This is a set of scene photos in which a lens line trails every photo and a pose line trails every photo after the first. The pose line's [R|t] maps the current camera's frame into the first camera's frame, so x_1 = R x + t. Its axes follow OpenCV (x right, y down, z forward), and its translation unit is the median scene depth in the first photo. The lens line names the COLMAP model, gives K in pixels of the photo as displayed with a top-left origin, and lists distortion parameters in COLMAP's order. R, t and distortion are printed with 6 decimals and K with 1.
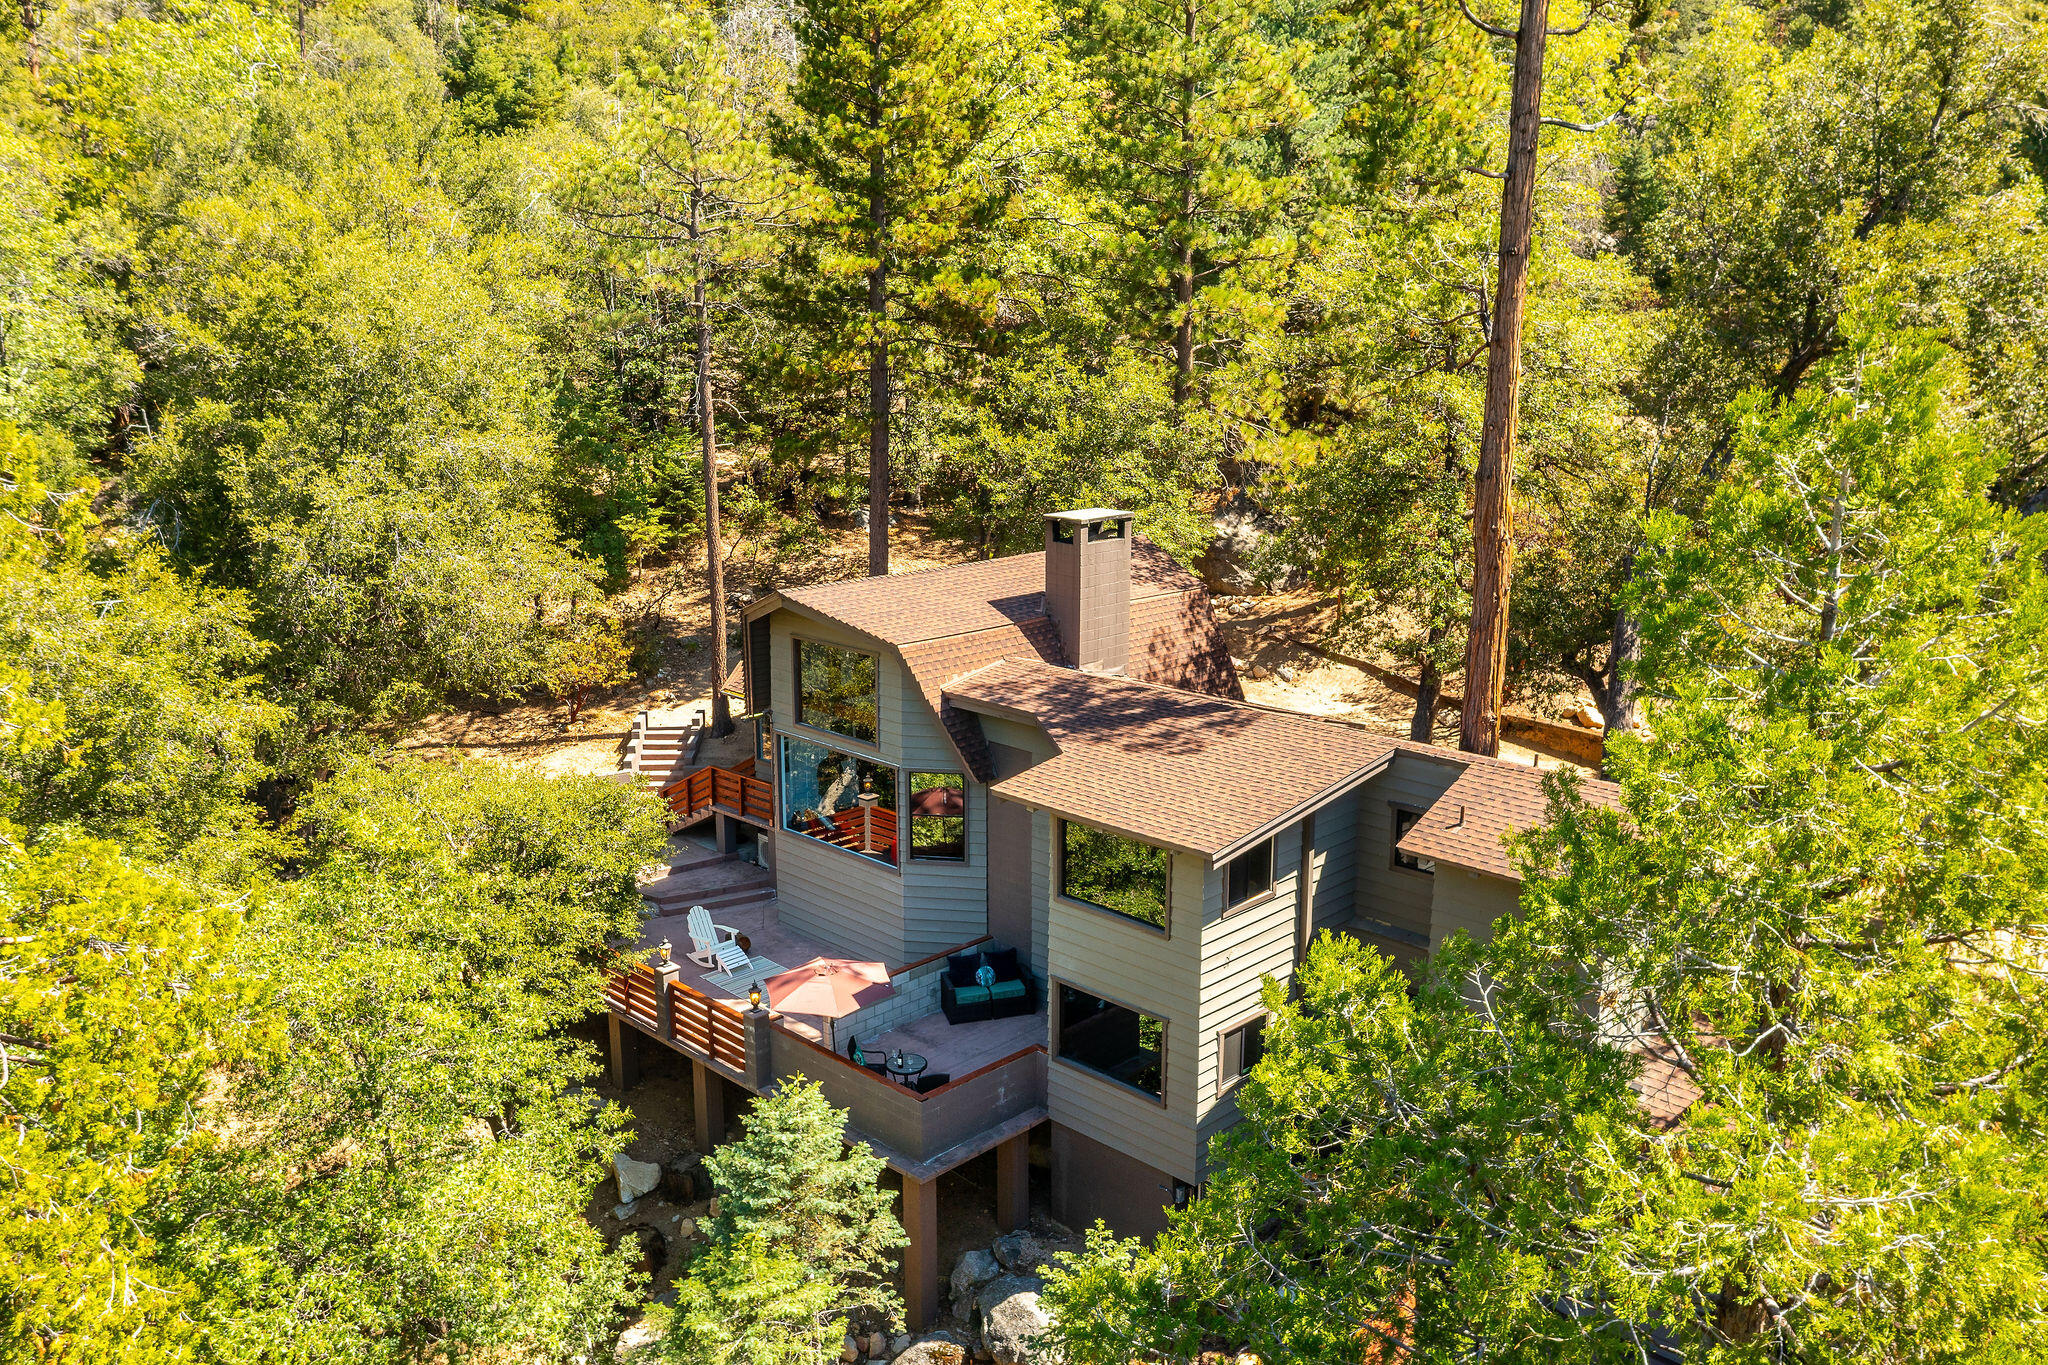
lens RADIAL K [[1606.2, 0, 1024.0], [0, 1606.2, 682.5], [0, 0, 1]] dist [-0.008334, -0.003570]
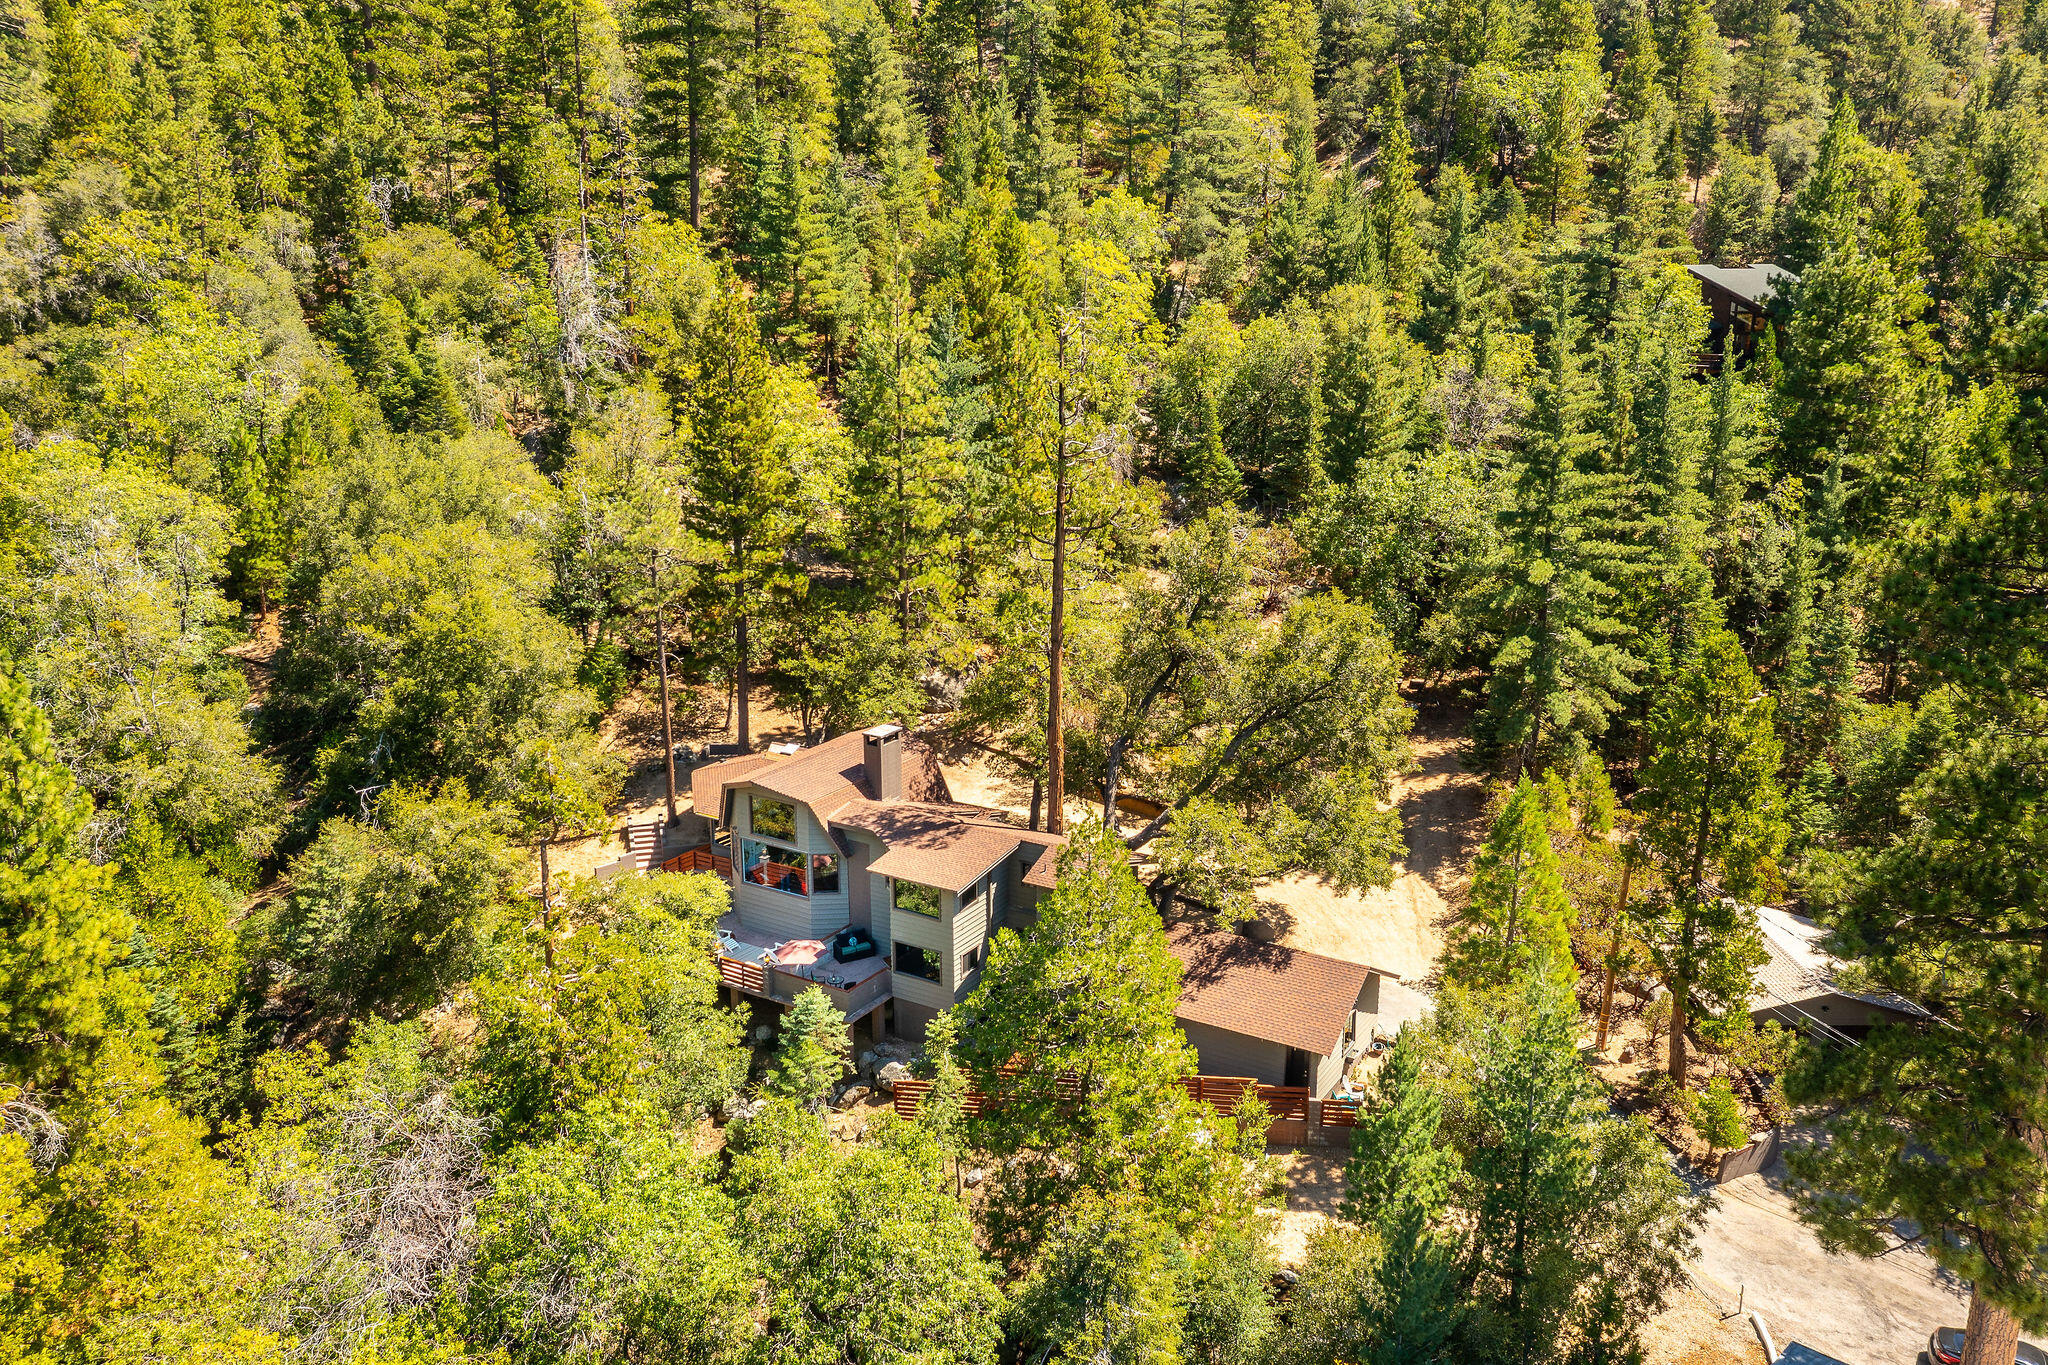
lens RADIAL K [[1606.2, 0, 1024.0], [0, 1606.2, 682.5], [0, 0, 1]] dist [-0.008334, -0.003570]
pose [[0.974908, -0.060403, 0.214255, -0.255953], [0.052643, 0.997740, 0.041747, -0.270614], [-0.216292, -0.029421, 0.975885, -1.286734]]
